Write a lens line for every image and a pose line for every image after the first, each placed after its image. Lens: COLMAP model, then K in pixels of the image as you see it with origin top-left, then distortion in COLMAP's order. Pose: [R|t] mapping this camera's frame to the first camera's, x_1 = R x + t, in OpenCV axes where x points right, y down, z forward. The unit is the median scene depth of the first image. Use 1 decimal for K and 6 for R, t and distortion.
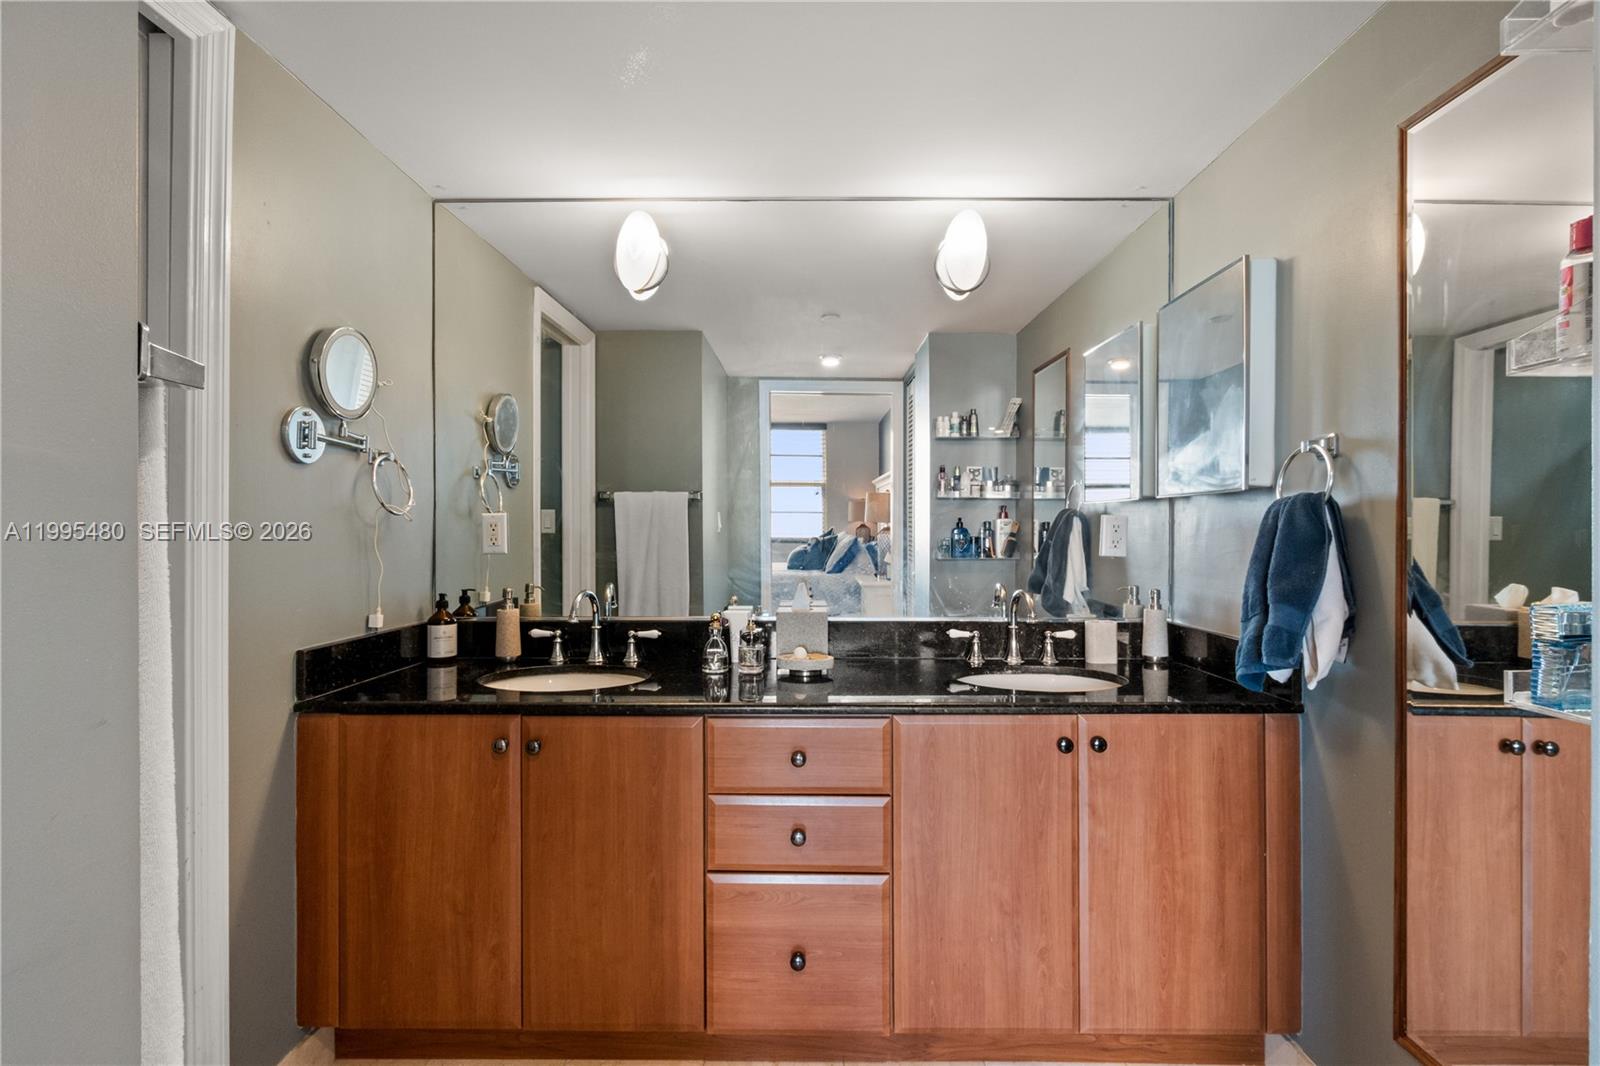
lens RADIAL K [[748.2, 0, 797.9], [0, 748.2, 519.3], [0, 0, 1]] dist [-0.000840, -0.000085]
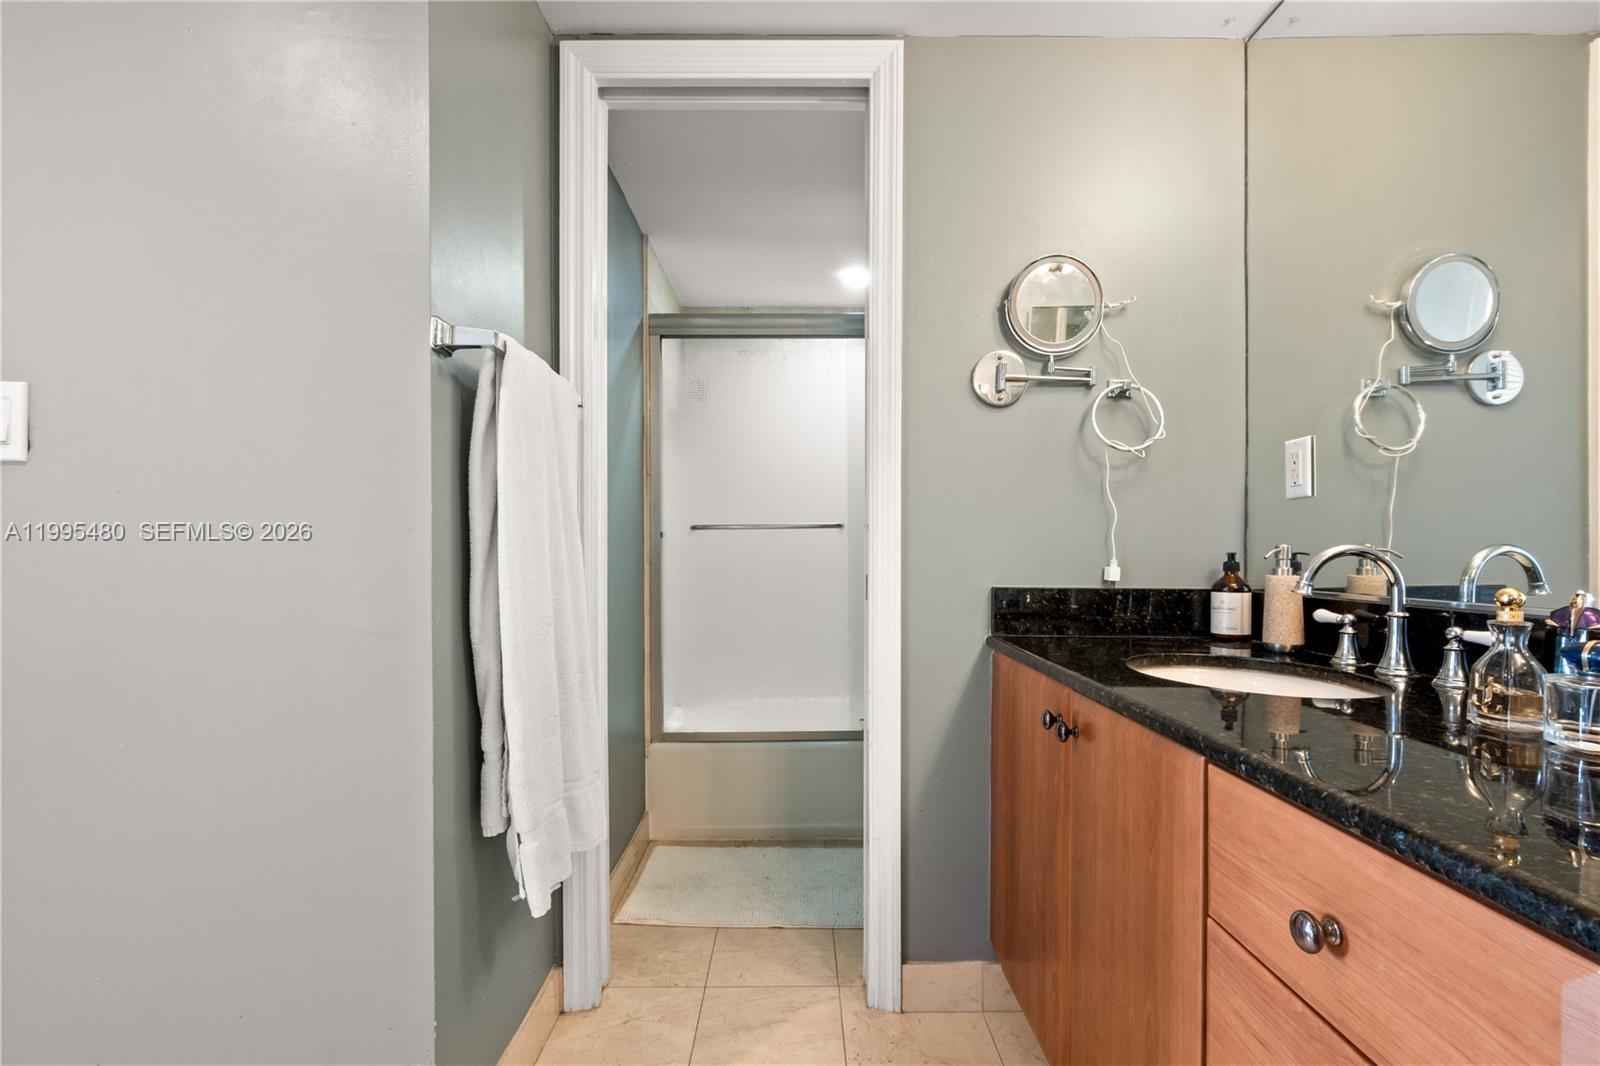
lens RADIAL K [[756.5, 0, 800.0], [0, 756.5, 533.0], [0, 0, 1]] dist [0.019317, 0.000440]
pose [[0.051339, -0.015699, -0.998558, 0.284508], [0.008737, 0.999845, -0.015270, 0.088558], [0.998643, -0.007941, 0.051468, 0.525998]]
